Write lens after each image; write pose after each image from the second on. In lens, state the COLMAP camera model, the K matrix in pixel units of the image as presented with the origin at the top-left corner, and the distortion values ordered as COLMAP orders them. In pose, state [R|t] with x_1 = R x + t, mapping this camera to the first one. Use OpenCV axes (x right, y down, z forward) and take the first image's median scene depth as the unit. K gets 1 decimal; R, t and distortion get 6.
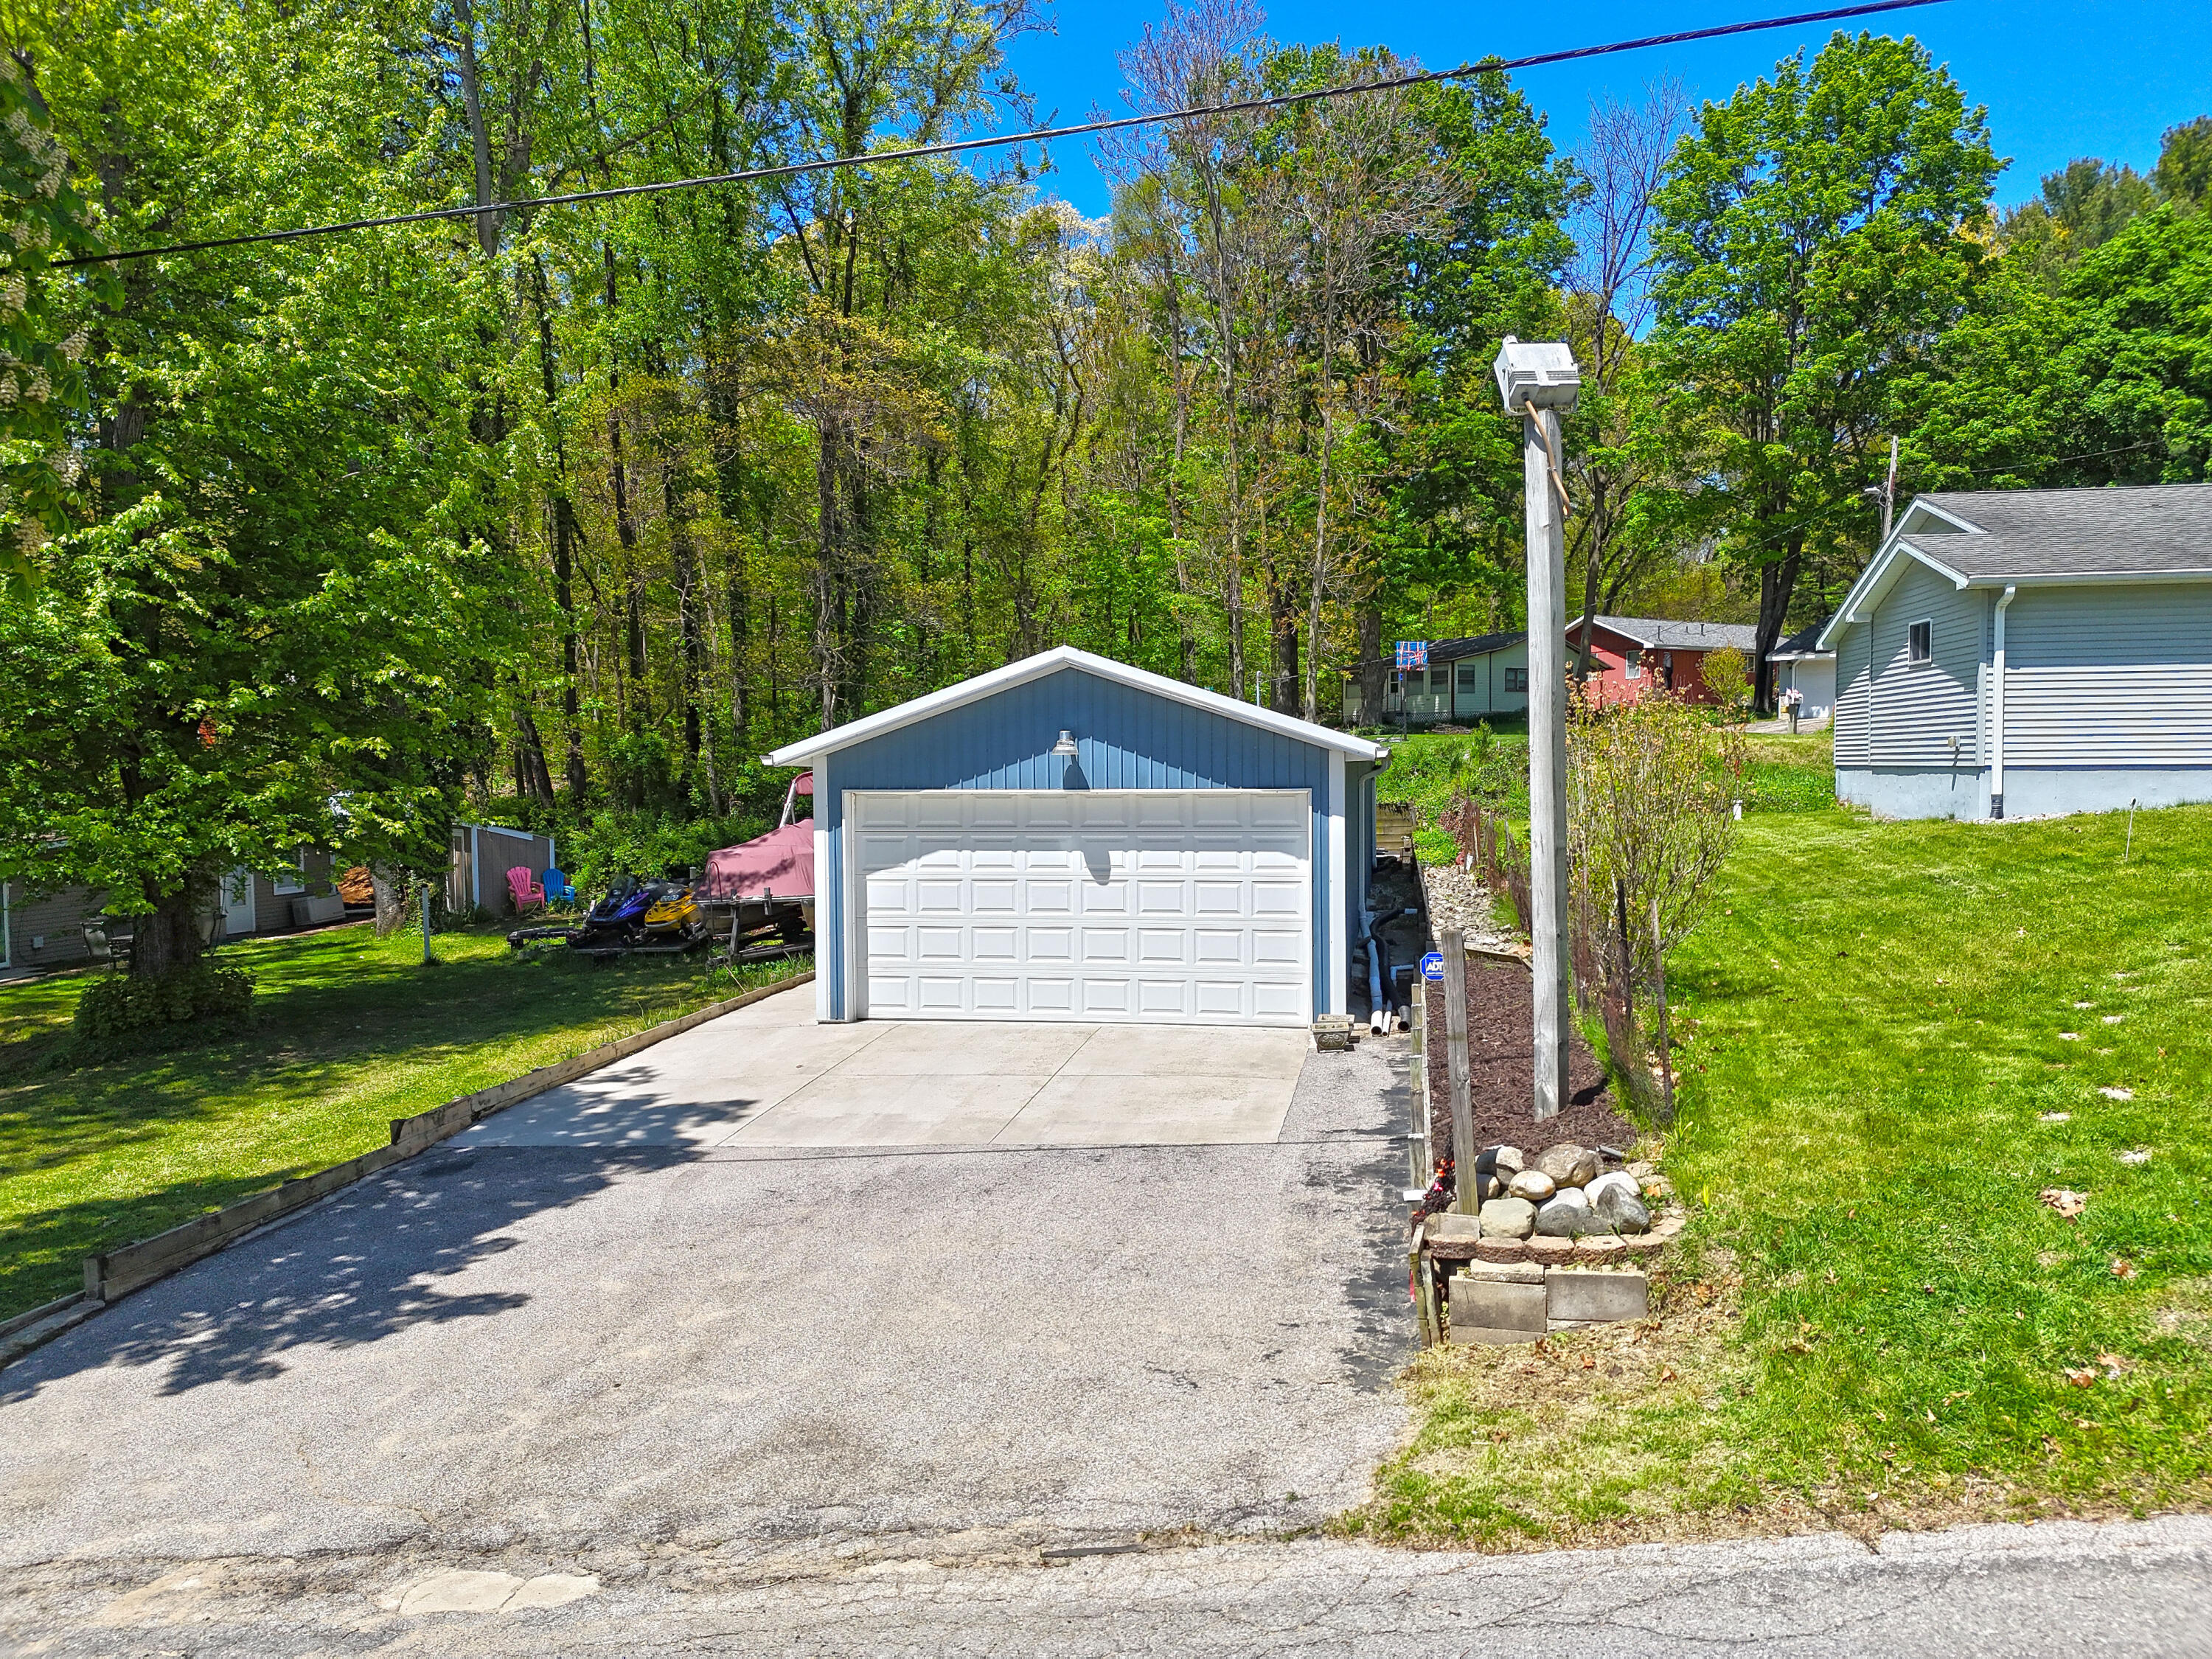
lens RADIAL K [[1540.7, 0, 1115.3], [0, 1540.7, 827.7], [0, 0, 1]] dist [0.074673, -0.072917]
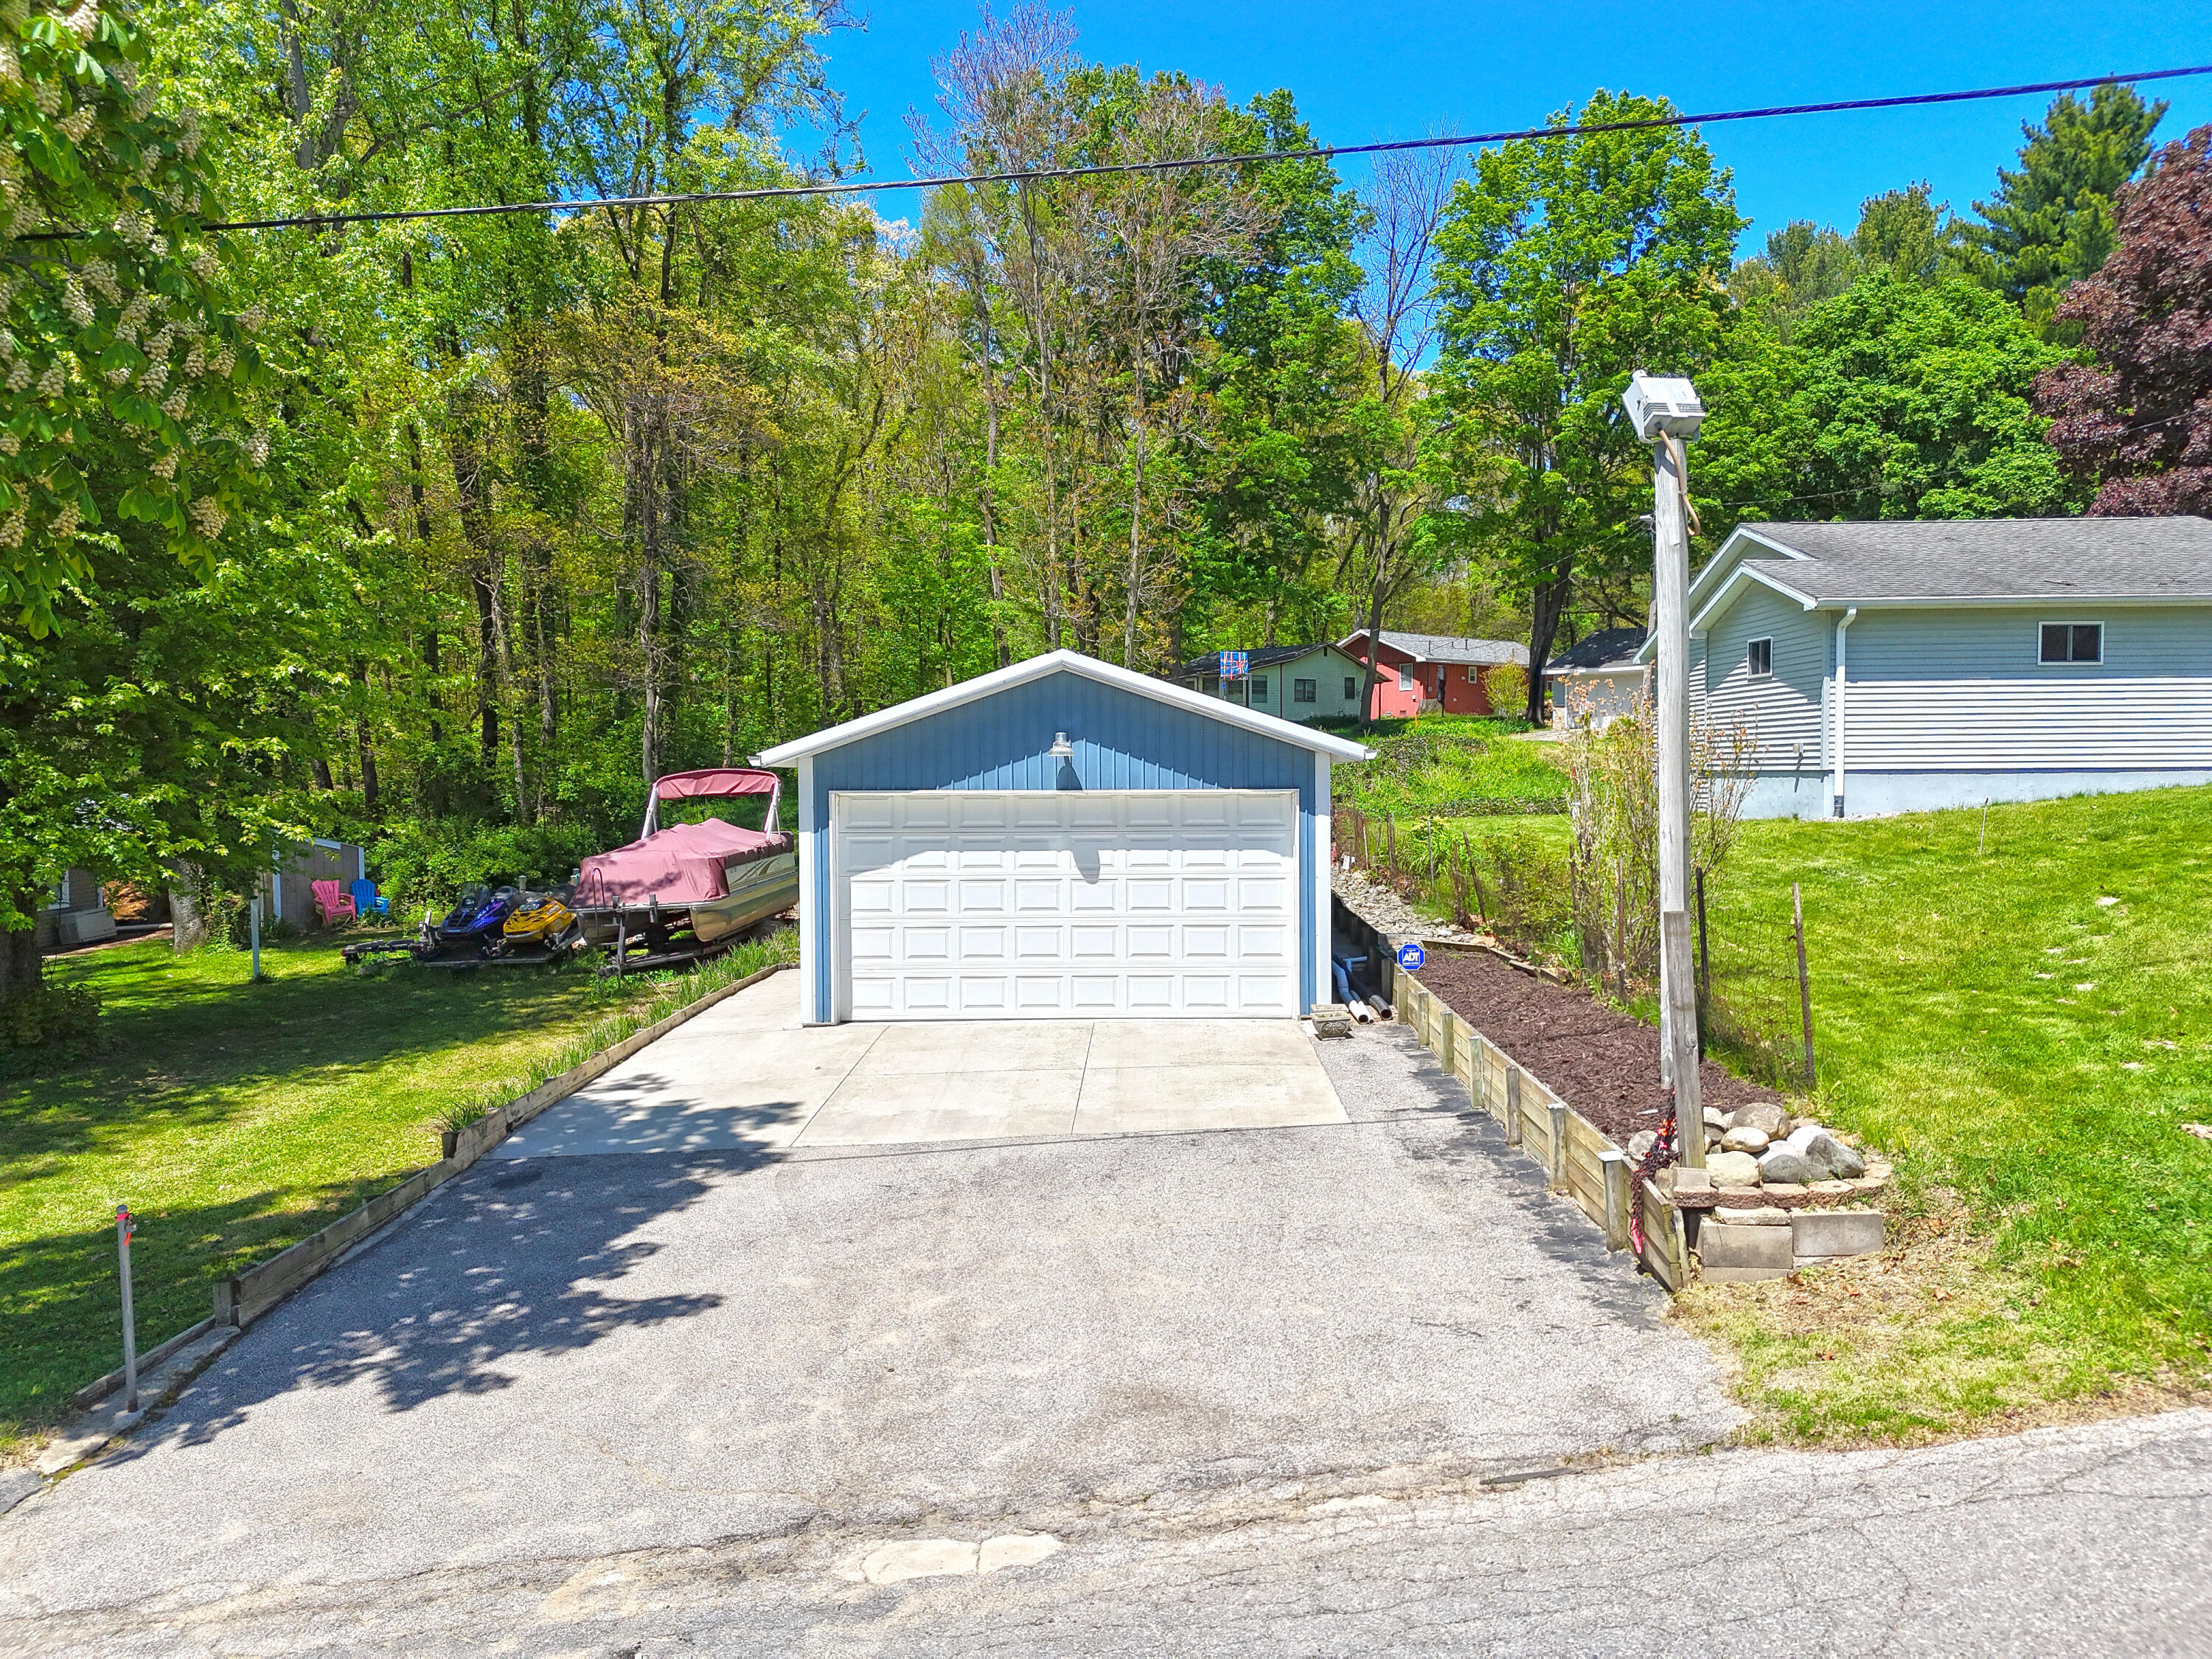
lens RADIAL K [[1540.7, 0, 1115.3], [0, 1540.7, 827.7], [0, 0, 1]] dist [0.074673, -0.072917]
pose [[0.987038, -0.004798, 0.160413, -0.153125], [0.005562, 0.999975, -0.004314, 0.004330], [-0.160389, 0.005151, 0.987041, -0.011069]]
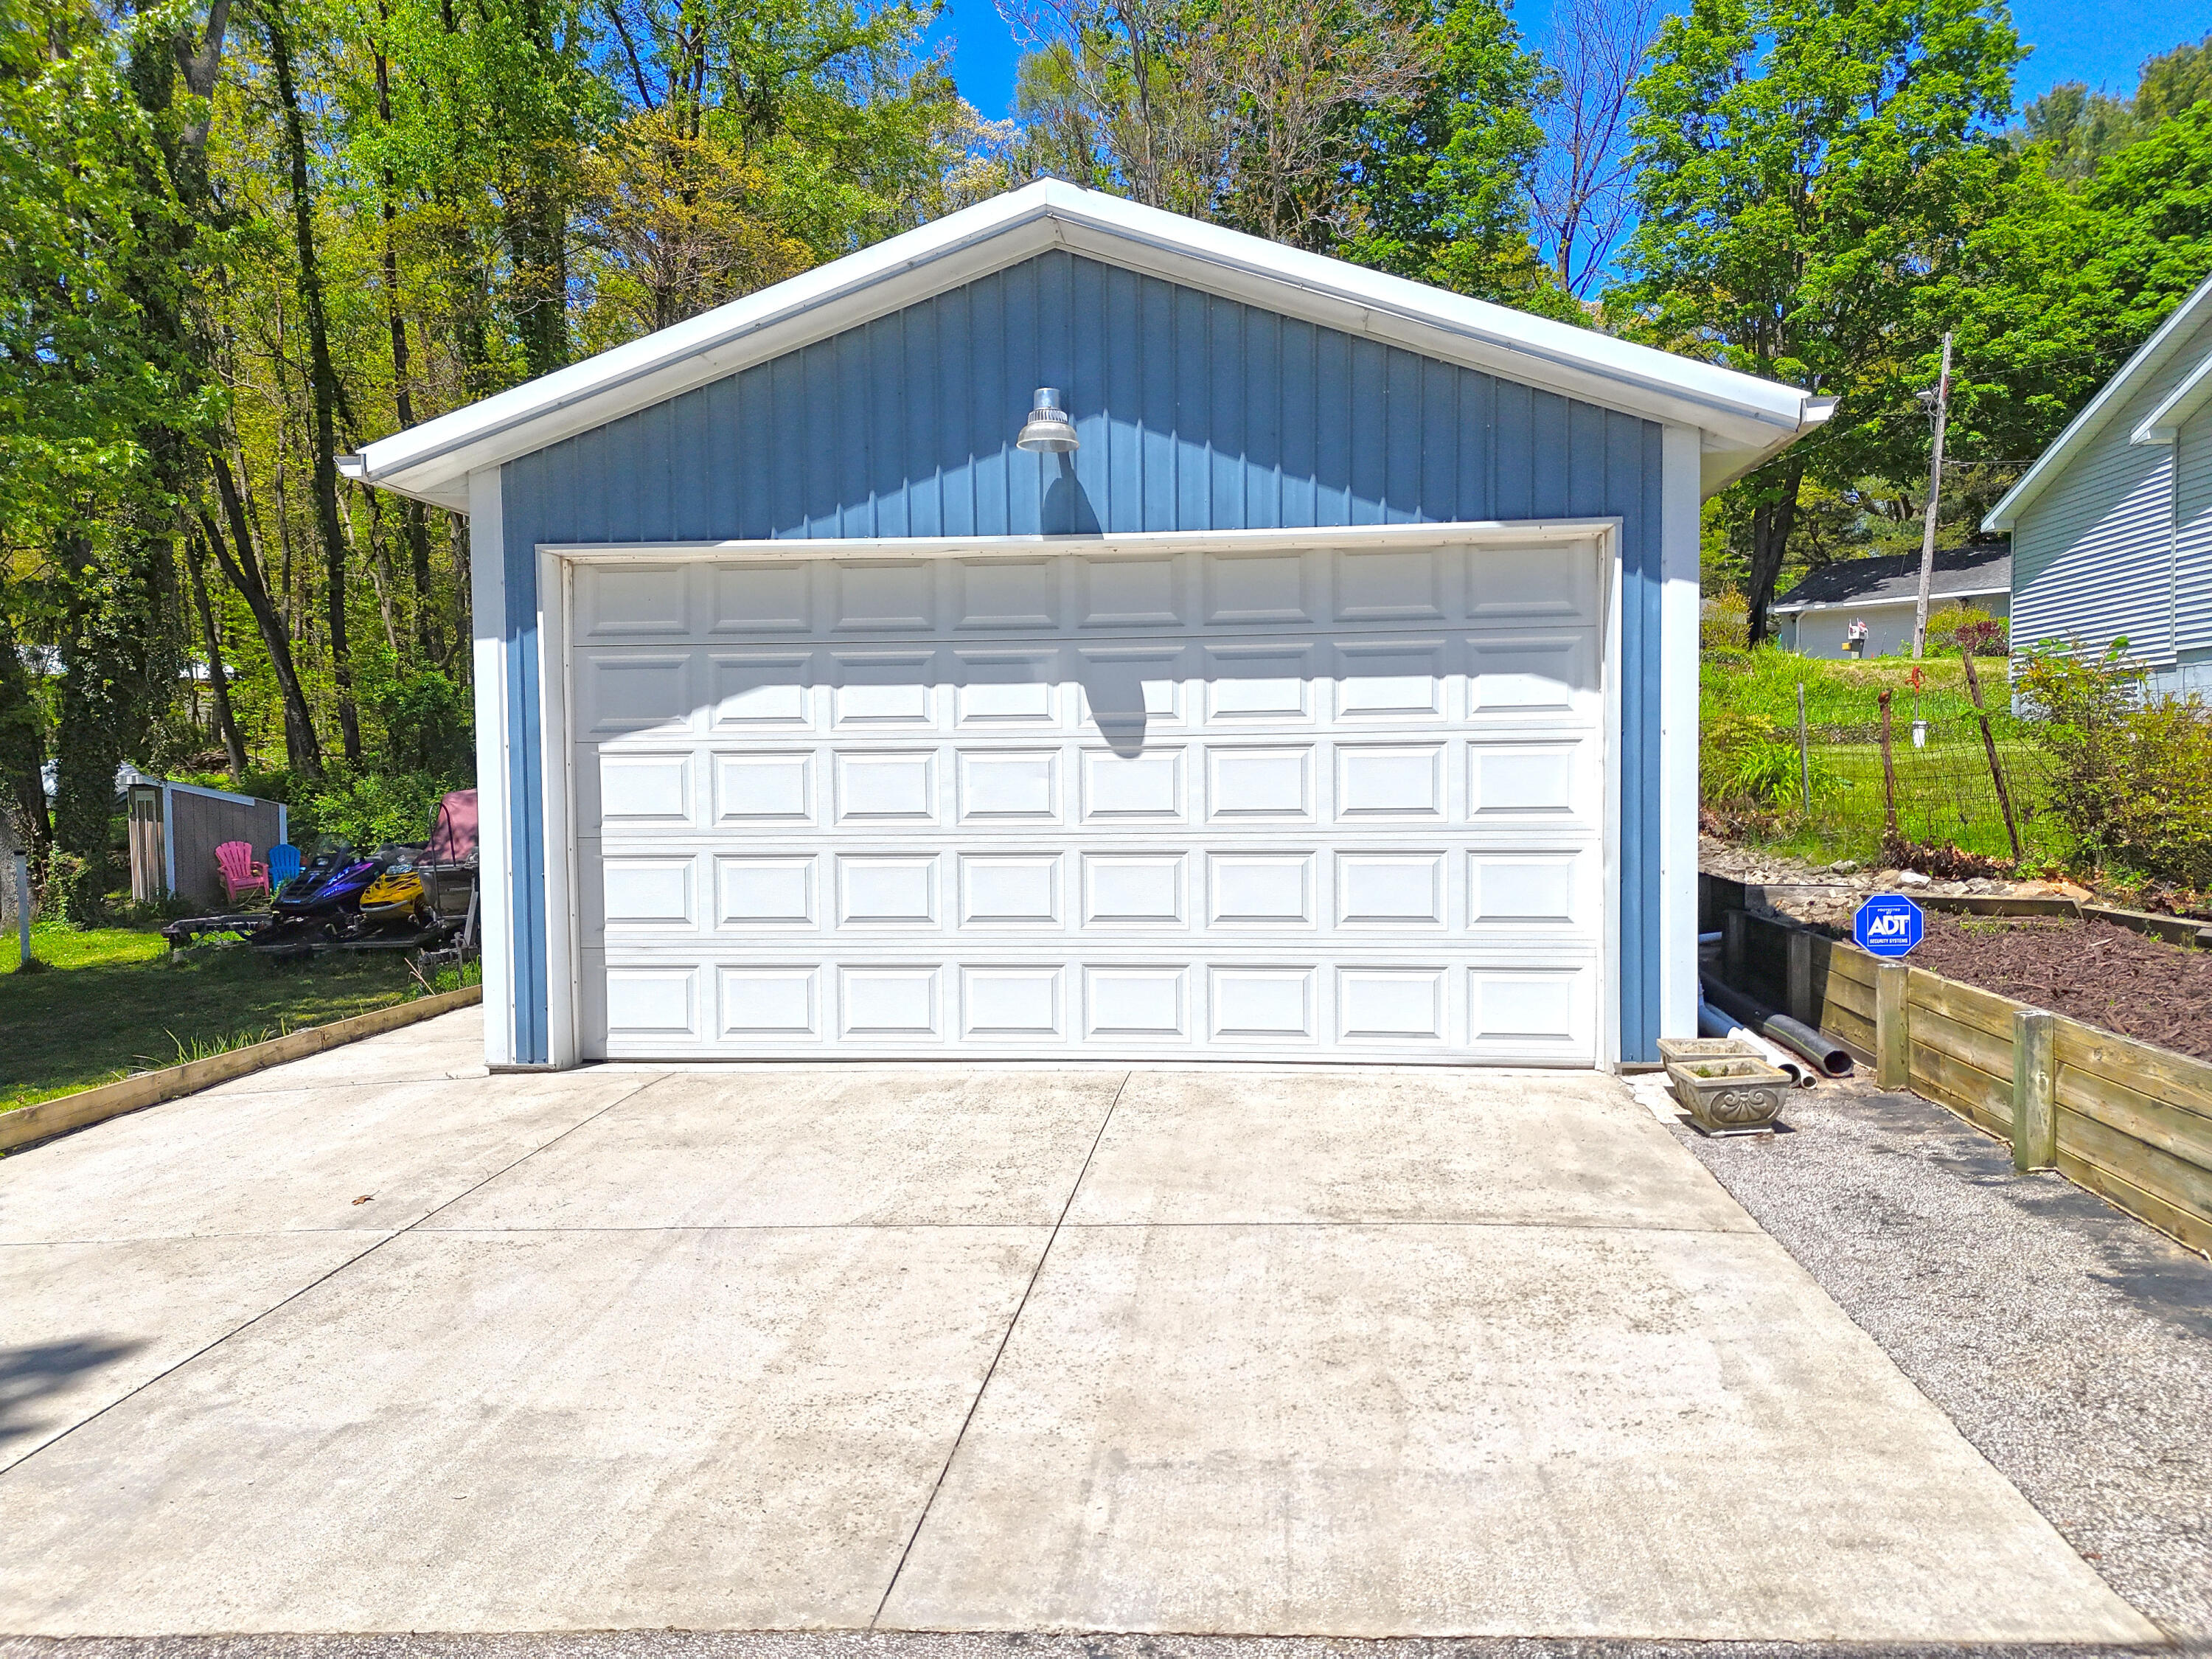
lens RADIAL K [[1540.7, 0, 1115.3], [0, 1540.7, 827.7], [0, 0, 1]] dist [0.074673, -0.072917]
pose [[0.997469, -0.005493, 0.070889, -0.042980], [0.005865, 0.999970, -0.005035, 0.058953], [-0.070859, 0.005438, 0.997471, 0.537678]]
